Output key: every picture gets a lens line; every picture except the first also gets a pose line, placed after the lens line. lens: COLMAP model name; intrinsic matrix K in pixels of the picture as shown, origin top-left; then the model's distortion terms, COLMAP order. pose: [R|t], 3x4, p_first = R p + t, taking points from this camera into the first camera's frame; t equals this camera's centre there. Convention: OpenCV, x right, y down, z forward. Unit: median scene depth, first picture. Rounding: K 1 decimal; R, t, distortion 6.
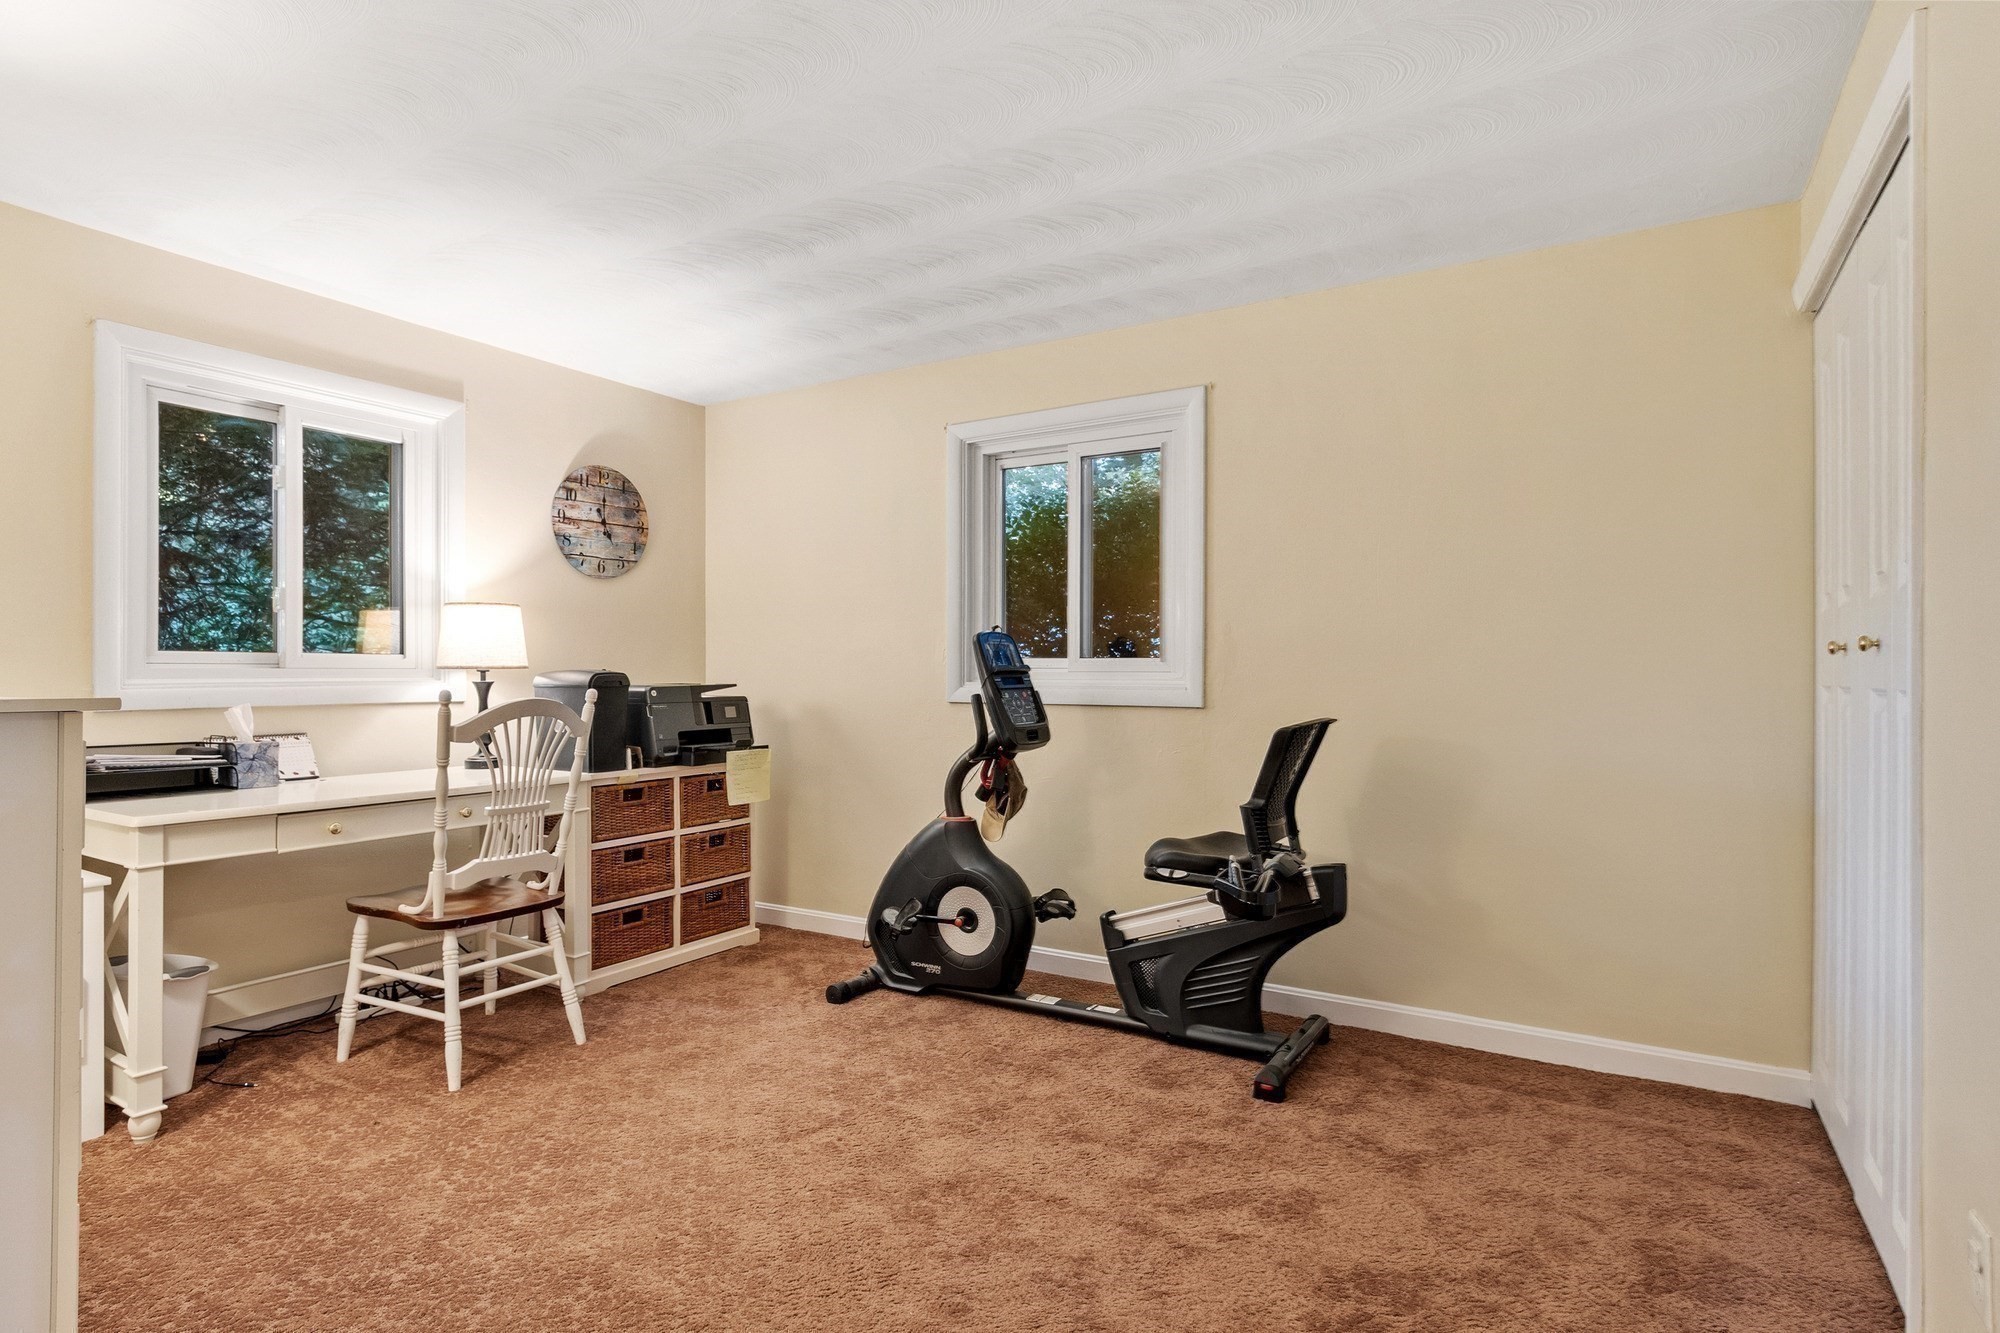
lens RADIAL K [[1034.2, 0, 1000.4], [0, 1034.2, 672.3], [0, 0, 1]] dist [0.002675, -0.000005]
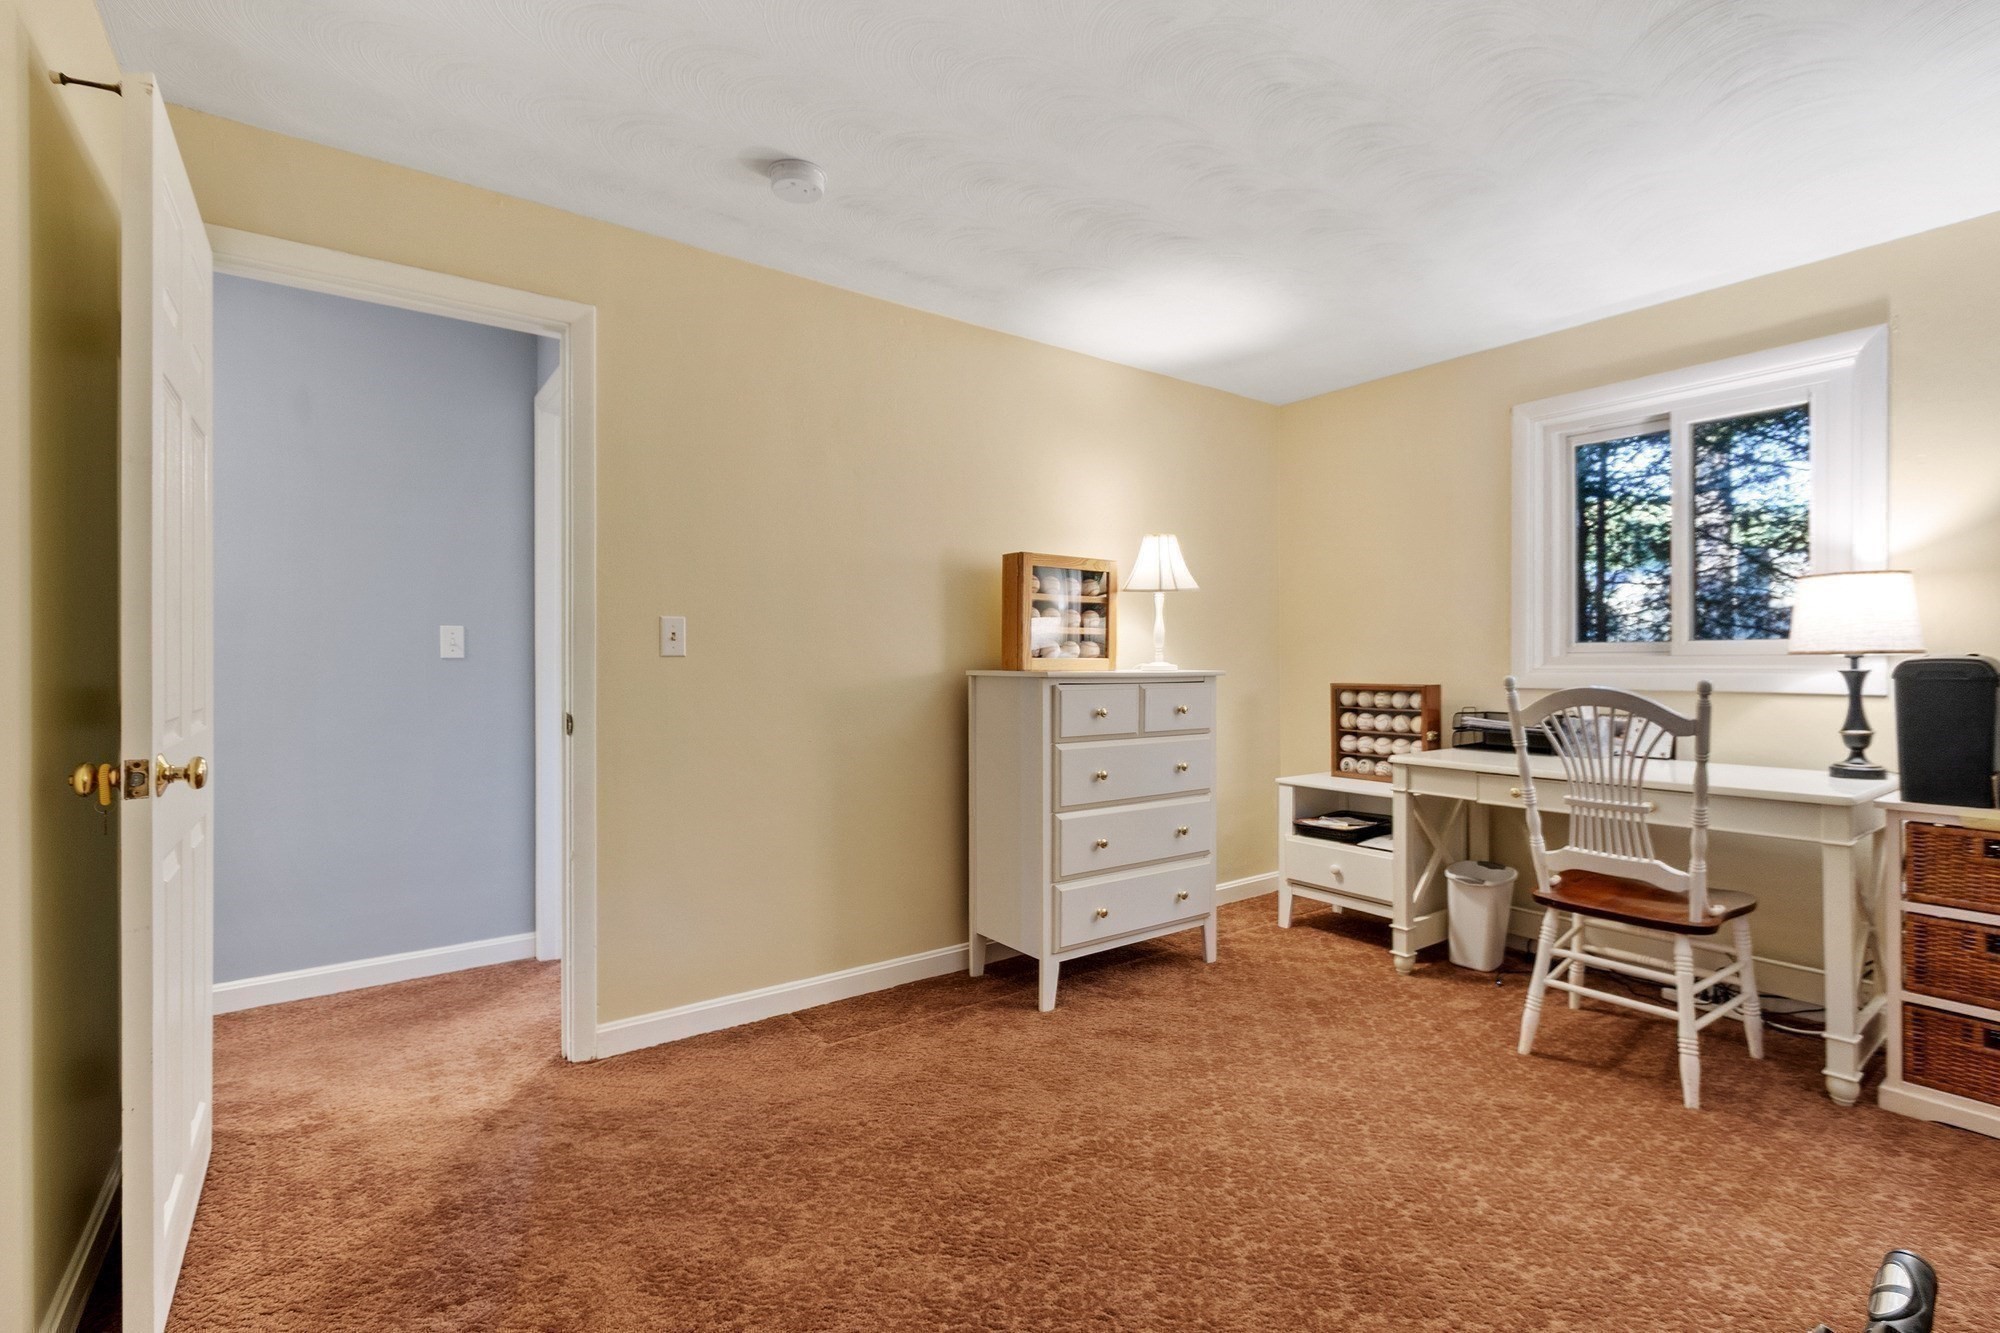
lens RADIAL K [[870.9, 0, 998.4], [0, 870.9, 662.0], [0, 0, 1]] dist [0.001241, -0.000946]
pose [[-0.378198, 0.001242, -0.925724, 0.415478], [0.003220, 0.999995, 0.000026, 0.000434], [0.925719, -0.002971, -0.378200, 0.696502]]
